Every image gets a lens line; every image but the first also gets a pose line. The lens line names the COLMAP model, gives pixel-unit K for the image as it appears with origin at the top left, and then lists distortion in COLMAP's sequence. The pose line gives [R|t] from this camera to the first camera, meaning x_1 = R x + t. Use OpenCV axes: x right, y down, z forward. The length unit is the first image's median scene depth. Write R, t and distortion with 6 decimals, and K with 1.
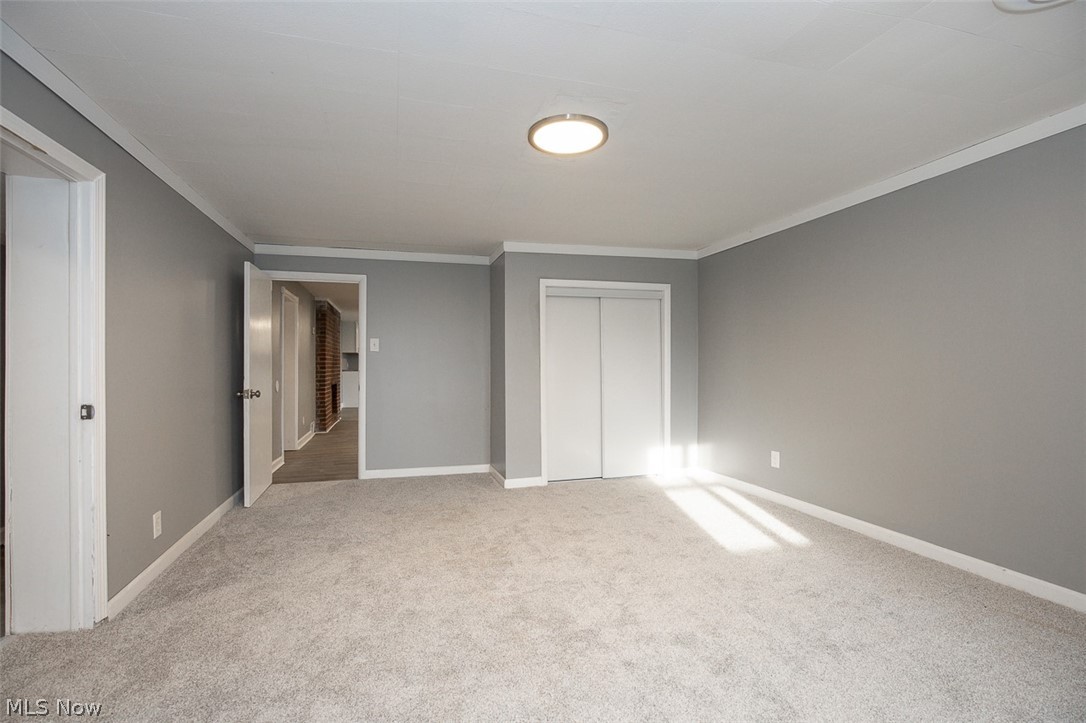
lens RADIAL K [[503.7, 0, 541.1], [0, 503.7, 366.0], [0, 0, 1]] dist [-0.002256, 0.000611]
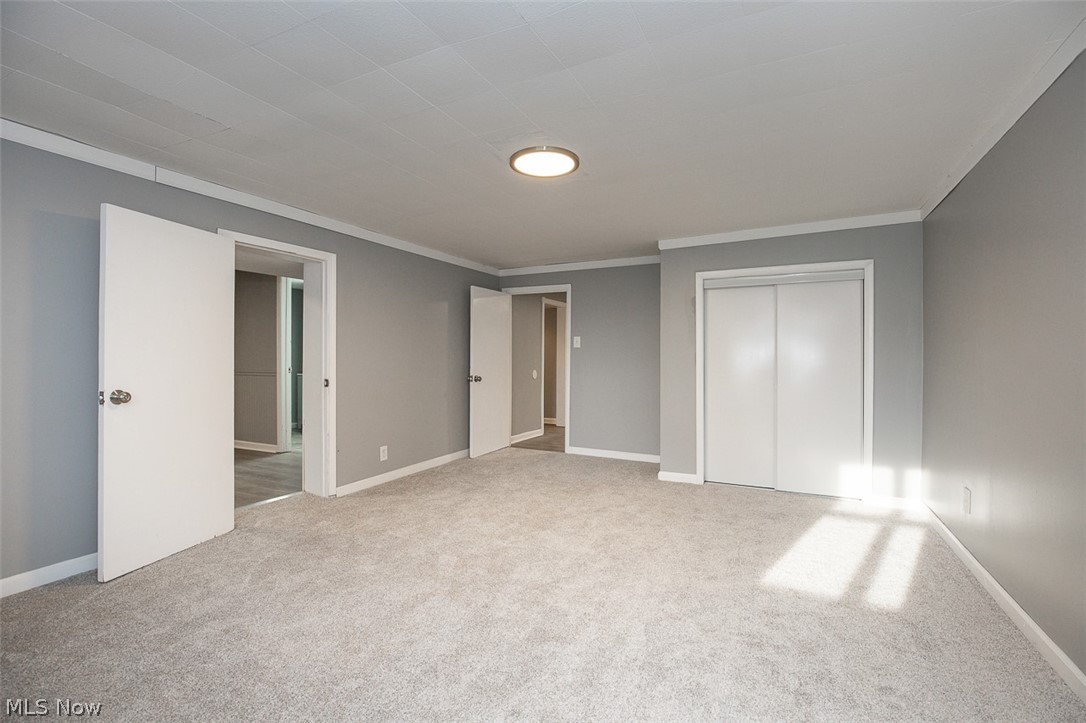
lens RADIAL K [[503.3, 0, 543.0], [0, 503.3, 361.5], [0, 0, 1]] dist [-0.000725, 0.000267]
pose [[0.726930, 0.013654, -0.686576, 0.569222], [-0.009544, 0.999907, 0.009780, -0.008672], [0.686645, -0.000557, 0.726992, 0.107295]]
